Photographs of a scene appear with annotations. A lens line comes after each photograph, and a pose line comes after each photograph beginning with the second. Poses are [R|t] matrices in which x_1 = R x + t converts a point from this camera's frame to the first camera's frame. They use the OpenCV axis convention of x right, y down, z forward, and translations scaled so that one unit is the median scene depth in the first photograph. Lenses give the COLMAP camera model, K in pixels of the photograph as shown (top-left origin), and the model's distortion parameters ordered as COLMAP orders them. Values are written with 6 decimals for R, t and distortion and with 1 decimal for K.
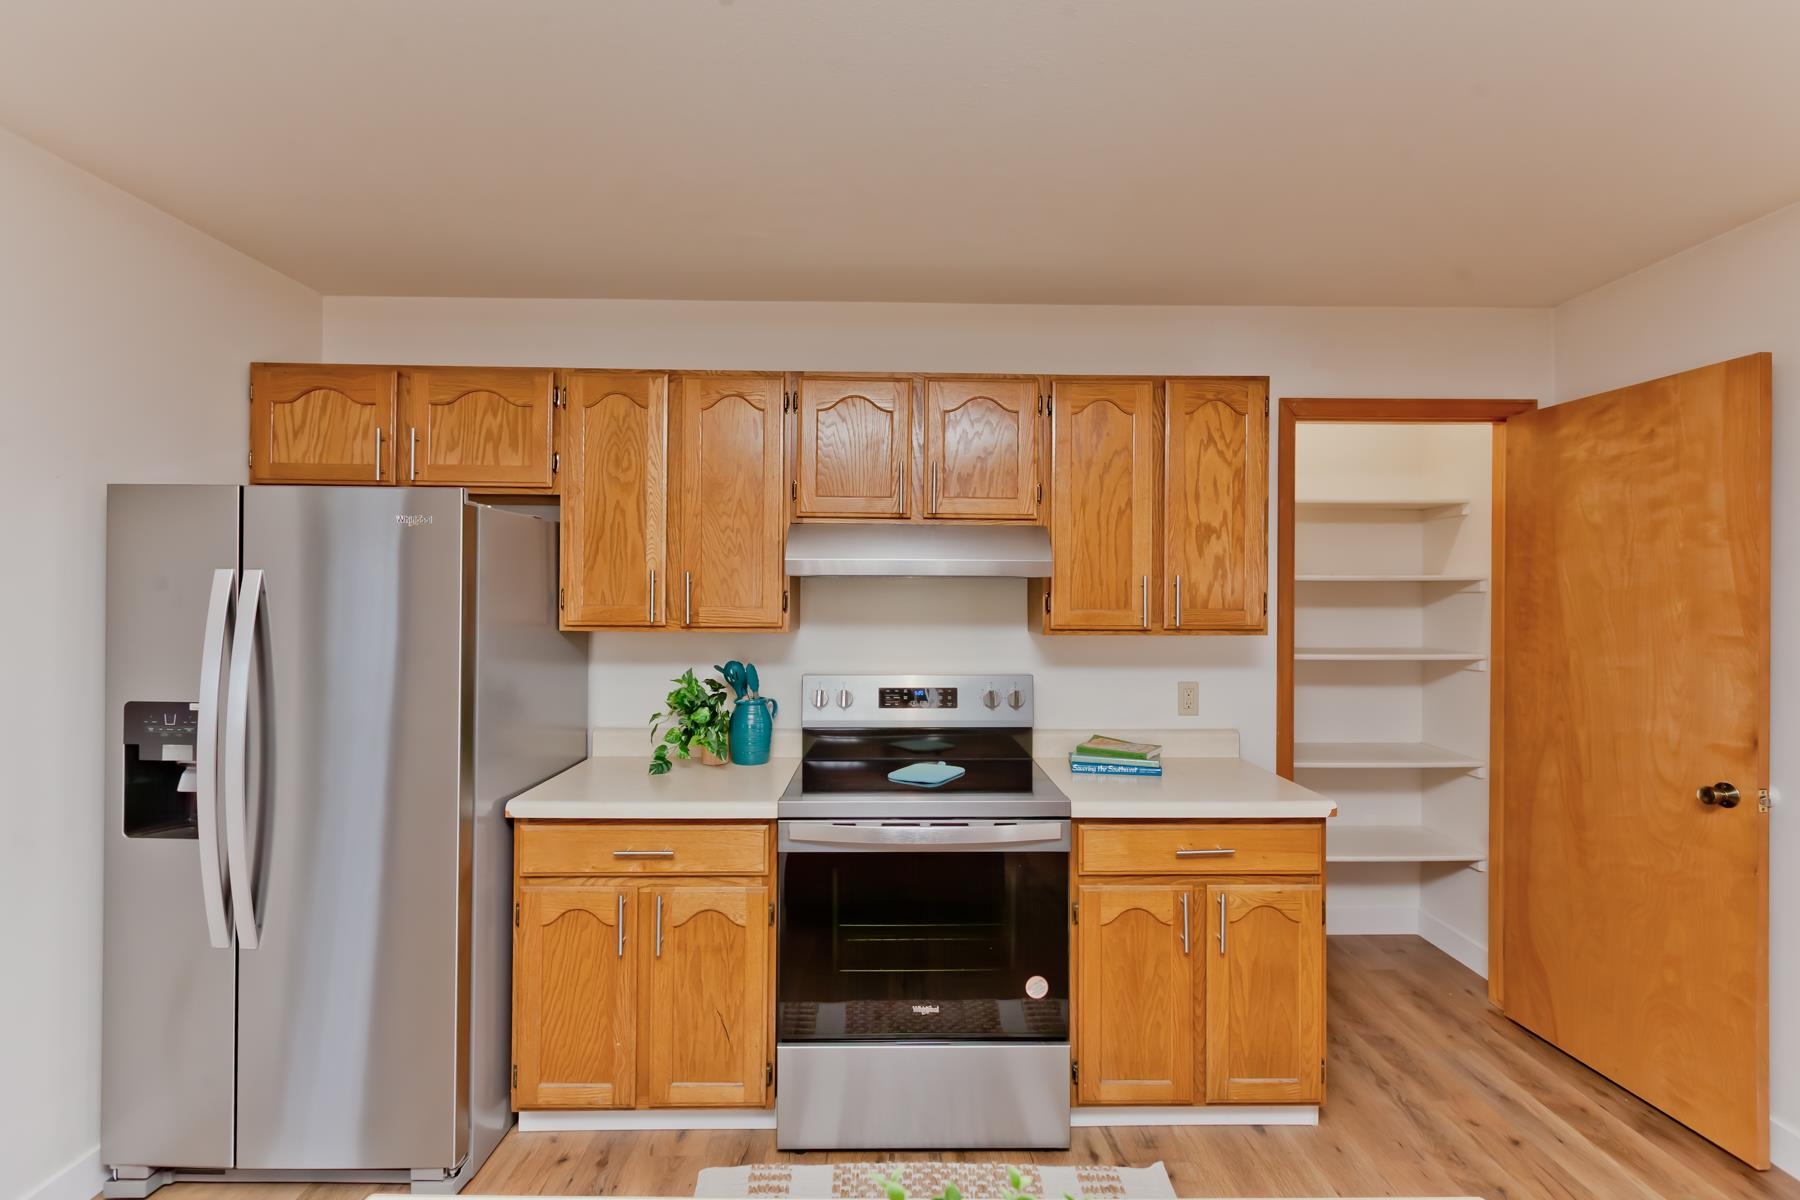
lens RADIAL K [[822.5, 0, 910.6], [0, 822.5, 592.7], [0, 0, 1]] dist [0.003933, -0.000809]
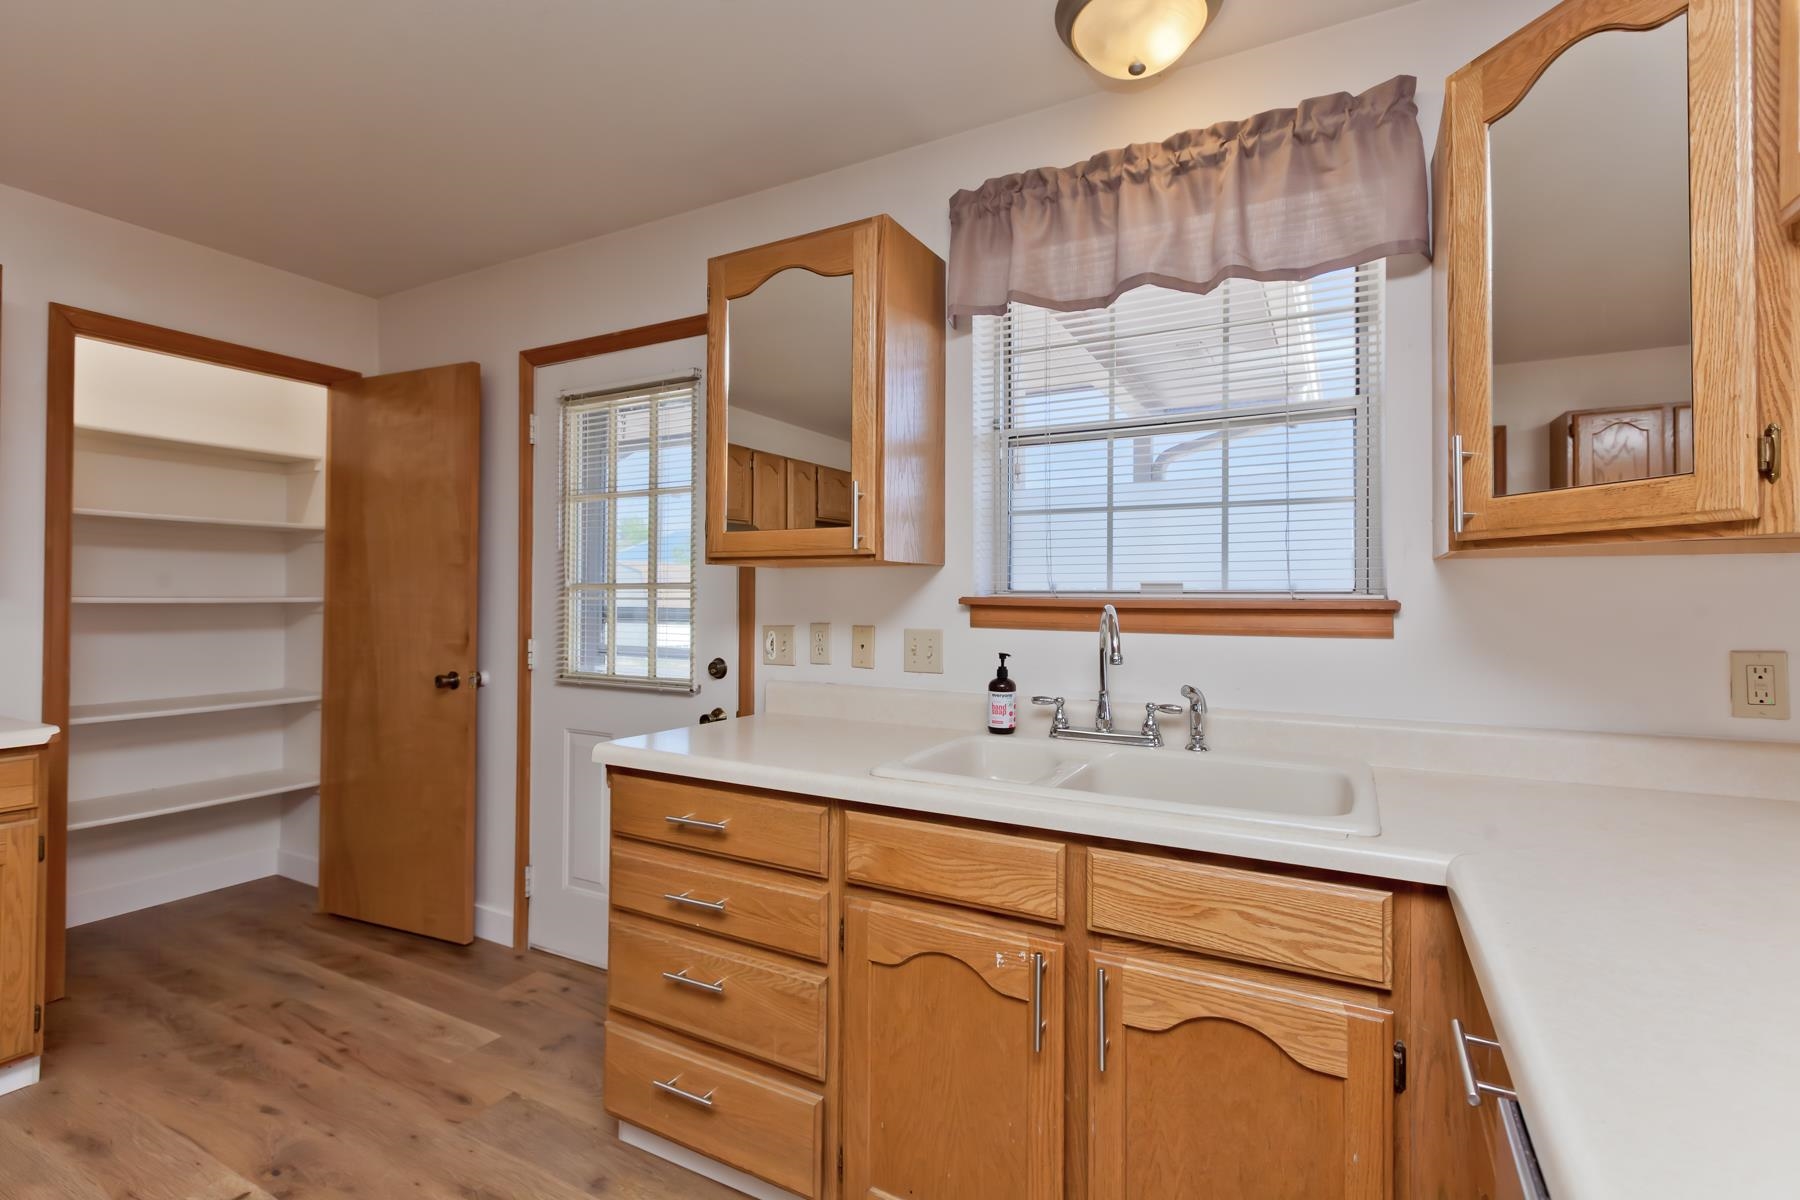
lens RADIAL K [[818.3, 0, 910.2], [0, 818.3, 588.0], [0, 0, 1]] dist [0.000022, -0.000369]
pose [[0.492190, 0.005972, 0.870467, 0.158079], [-0.000952, 0.999980, -0.006322, 0.087327], [-0.870487, 0.002283, 0.492186, -0.282782]]
